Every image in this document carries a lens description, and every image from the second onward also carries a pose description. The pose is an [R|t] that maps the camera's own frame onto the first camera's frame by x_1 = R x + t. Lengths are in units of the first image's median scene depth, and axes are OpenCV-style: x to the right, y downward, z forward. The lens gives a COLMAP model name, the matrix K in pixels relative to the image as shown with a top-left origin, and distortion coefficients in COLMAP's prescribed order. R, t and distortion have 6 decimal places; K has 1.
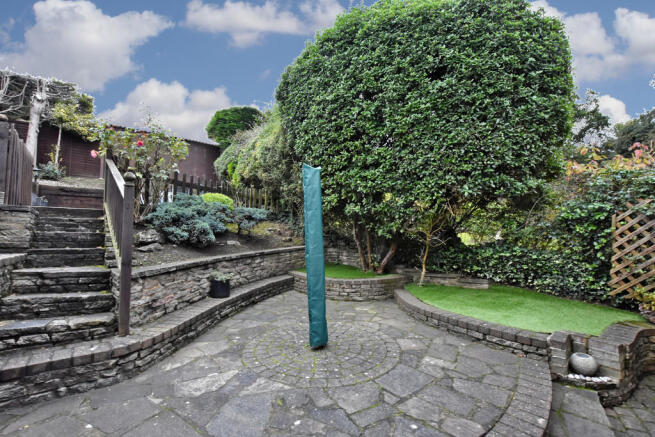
lens RADIAL K [[291.0, 0, 326.6], [0, 291.0, 220.7], [0, 0, 1]] dist [-0.038161, 0.009045]
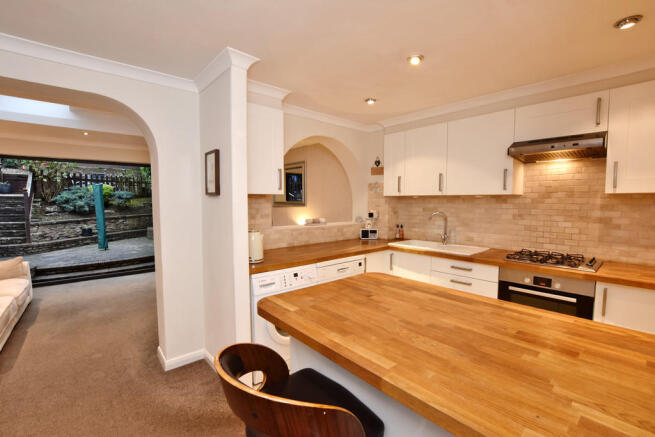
lens RADIAL K [[291.0, 0, 326.6], [0, 291.0, 220.7], [0, 0, 1]] dist [-0.038161, 0.009045]
pose [[0.999585, -0.002541, 0.028680, 1.342866], [-0.000847, 0.993070, 0.117524, -0.106971], [-0.028780, -0.117500, 0.992656, -1.151769]]
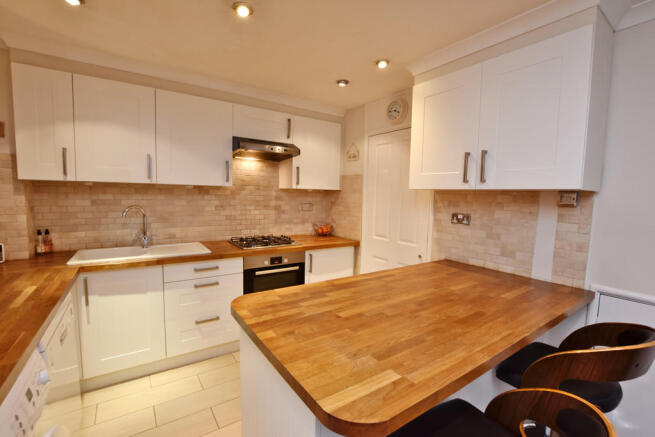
lens RADIAL K [[291.0, 0, 326.6], [0, 291.0, 220.7], [0, 0, 1]] dist [-0.038161, 0.009045]
pose [[0.089953, -0.088537, 0.992003, 1.186641], [-0.074326, 0.992666, 0.095336, -0.096297], [-0.993169, -0.082307, 0.082712, -0.904025]]
